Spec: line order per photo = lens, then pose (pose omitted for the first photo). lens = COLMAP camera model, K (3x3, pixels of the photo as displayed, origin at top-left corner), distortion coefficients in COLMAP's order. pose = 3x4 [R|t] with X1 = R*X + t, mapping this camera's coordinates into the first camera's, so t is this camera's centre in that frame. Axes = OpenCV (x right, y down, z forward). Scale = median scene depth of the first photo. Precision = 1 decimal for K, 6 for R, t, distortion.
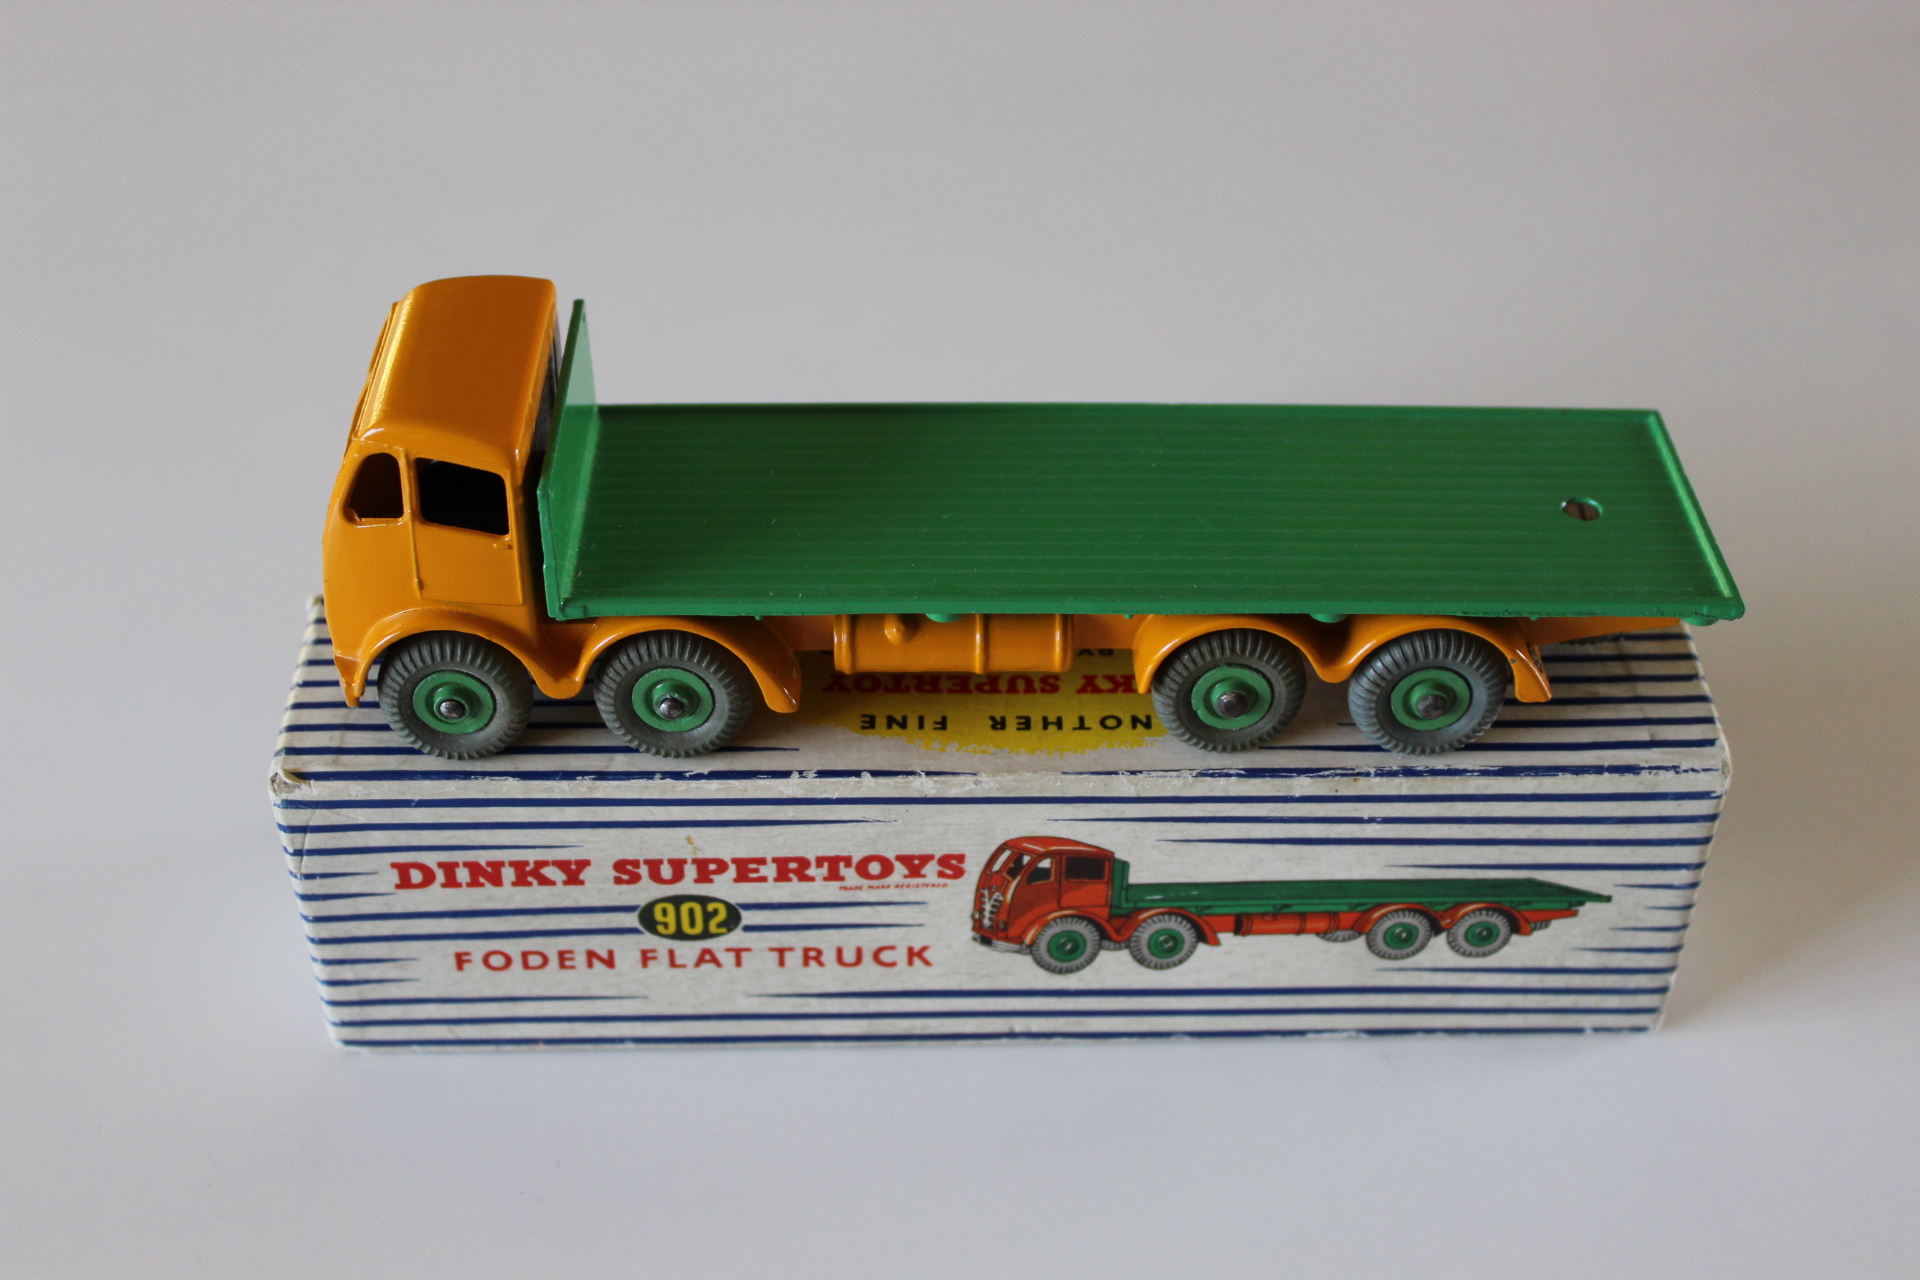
lens RADIAL K [[2509.9, 0, 960.0], [0, 2509.9, 640.0], [0, 0, 1]] dist [-0.082749, 0.000516]
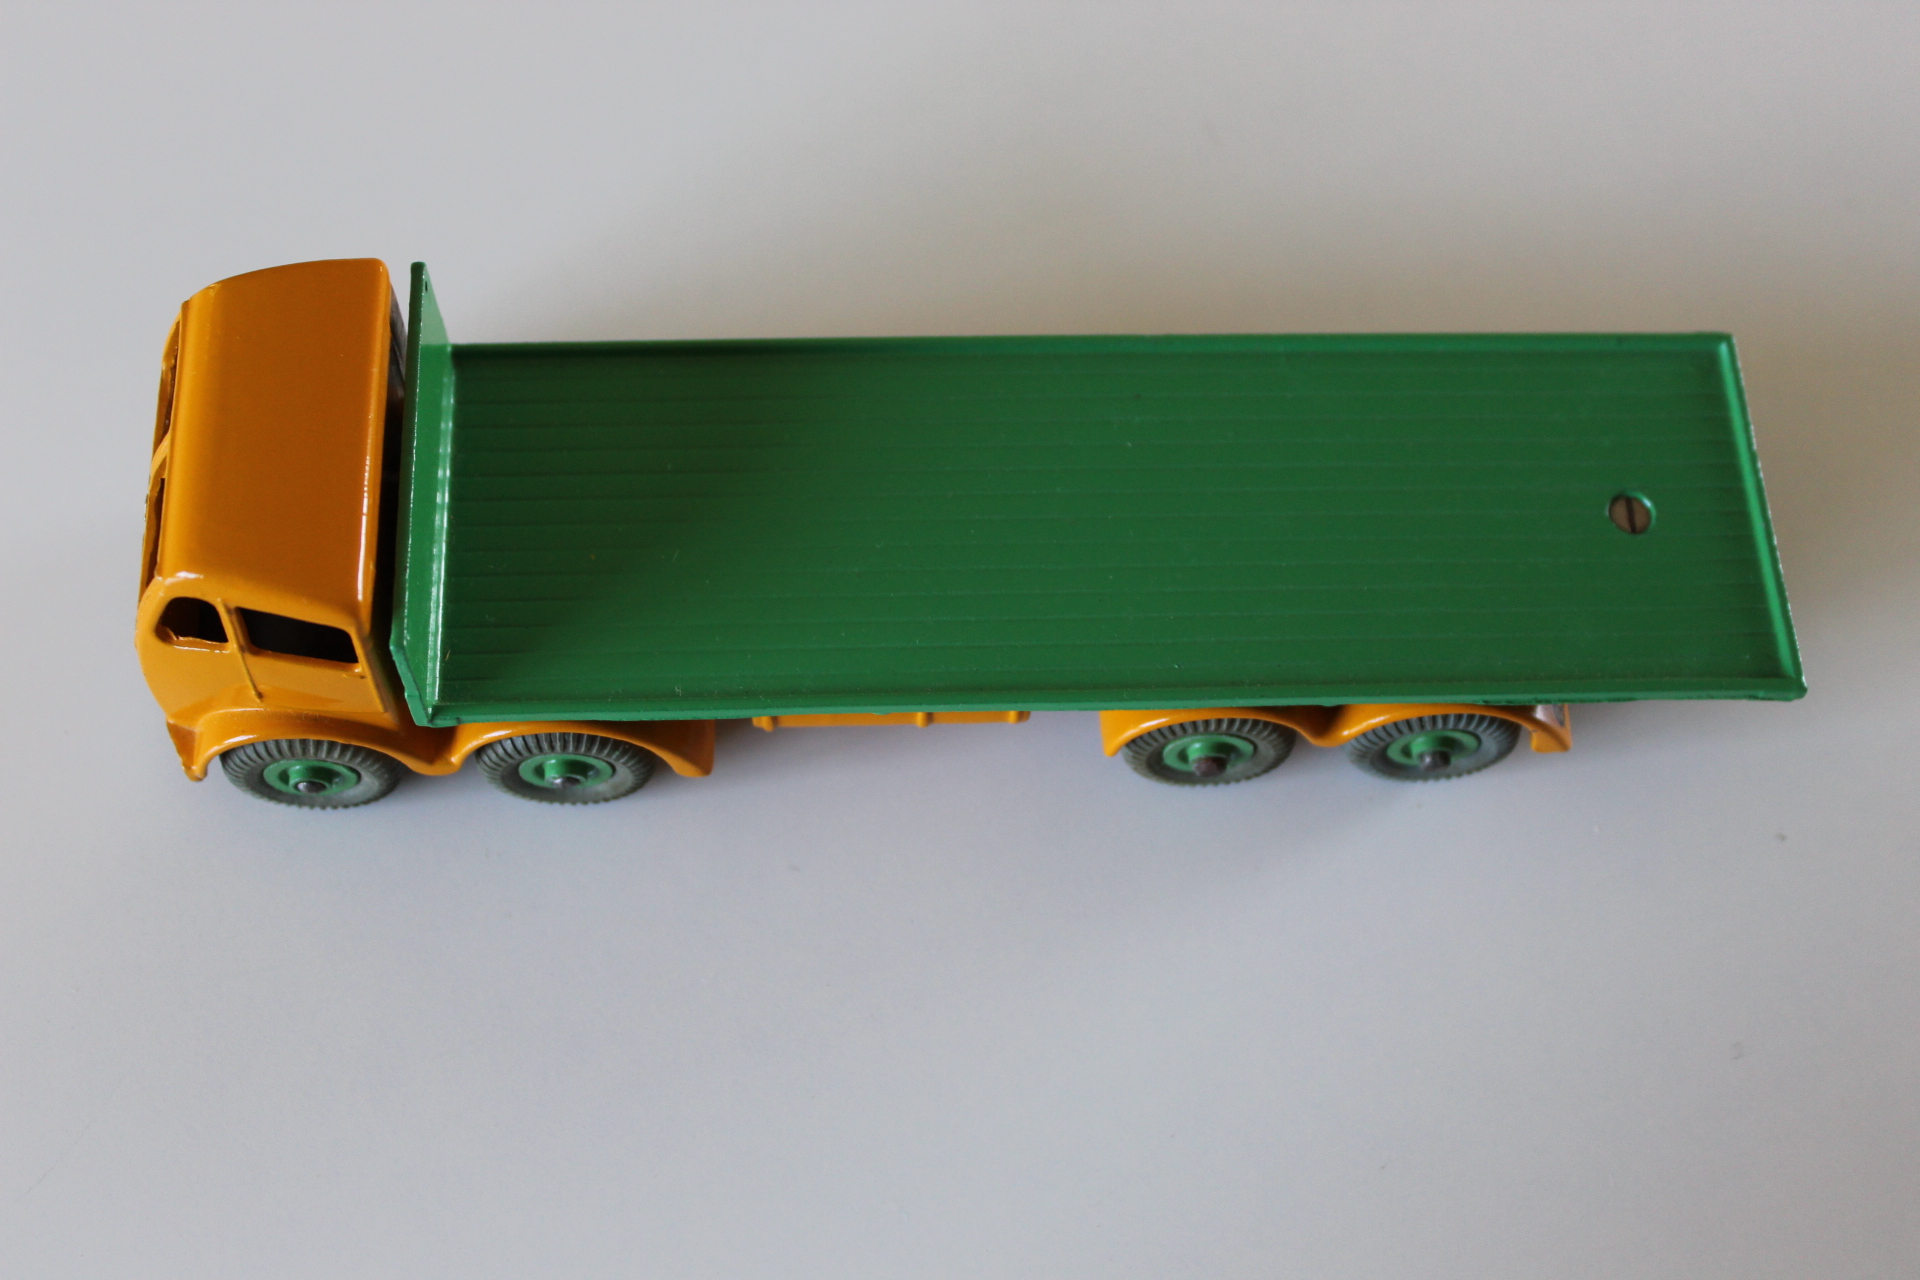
lens RADIAL K [[2509.9, 0, 960.0], [0, 2509.9, 640.0], [0, 0, 1]] dist [-0.082749, 0.000516]
pose [[0.999095, -0.002703, 0.042452, -0.015865], [-0.015949, 0.901375, 0.432745, -0.402327], [-0.039435, -0.433031, 0.900516, 0.243030]]
